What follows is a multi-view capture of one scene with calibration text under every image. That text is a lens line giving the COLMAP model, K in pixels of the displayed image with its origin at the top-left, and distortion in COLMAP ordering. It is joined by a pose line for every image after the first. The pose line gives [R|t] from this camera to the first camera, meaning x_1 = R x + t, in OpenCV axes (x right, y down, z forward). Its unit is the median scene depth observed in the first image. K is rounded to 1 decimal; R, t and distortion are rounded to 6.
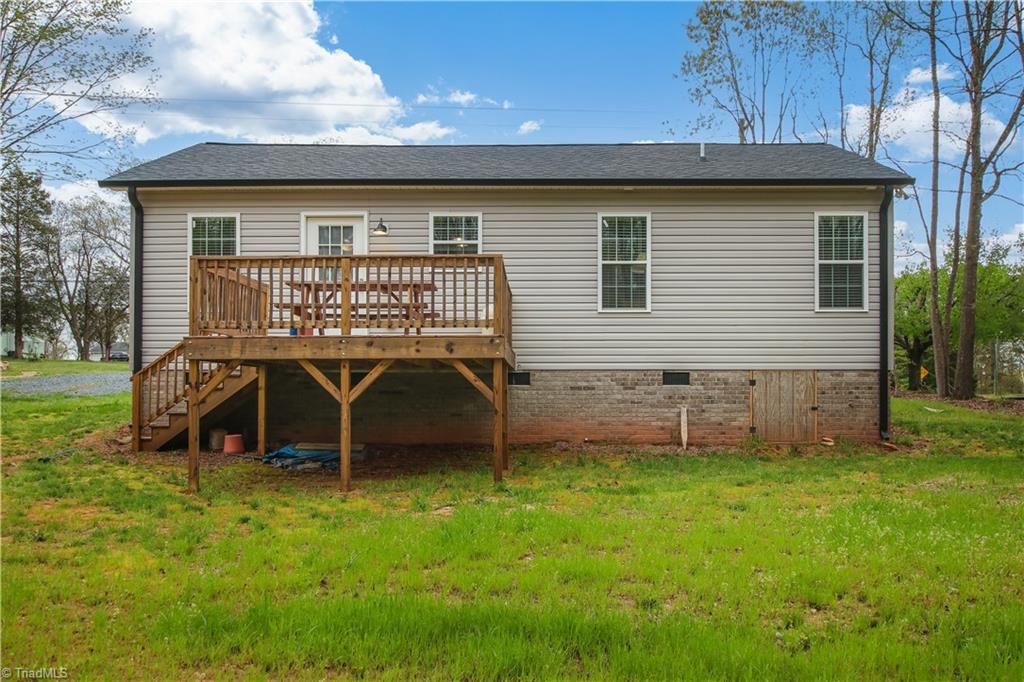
lens RADIAL K [[907.8, 0, 513.1], [0, 907.8, 342.9], [0, 0, 1]] dist [-0.013945, -0.006325]
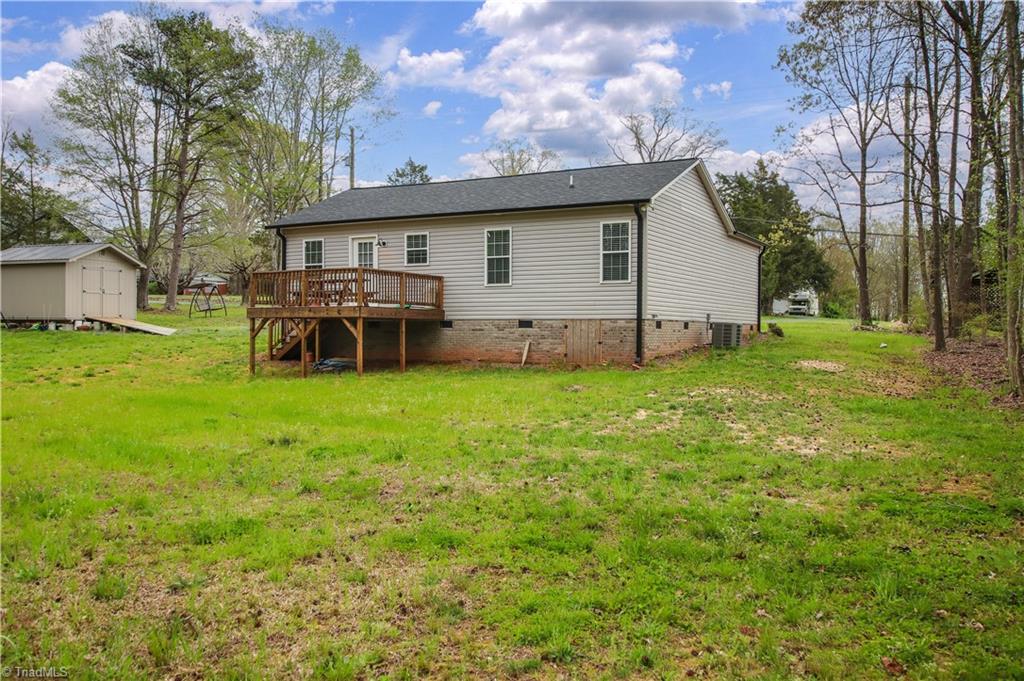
lens RADIAL K [[907.8, 0, 510.9], [0, 907.8, 339.1], [0, 0, 1]] dist [-0.013945, -0.006325]
pose [[0.876938, 0.007752, -0.480540, 0.973369], [0.025744, 0.997677, 0.063076, -0.041176], [0.479913, -0.067685, 0.874701, -0.503565]]
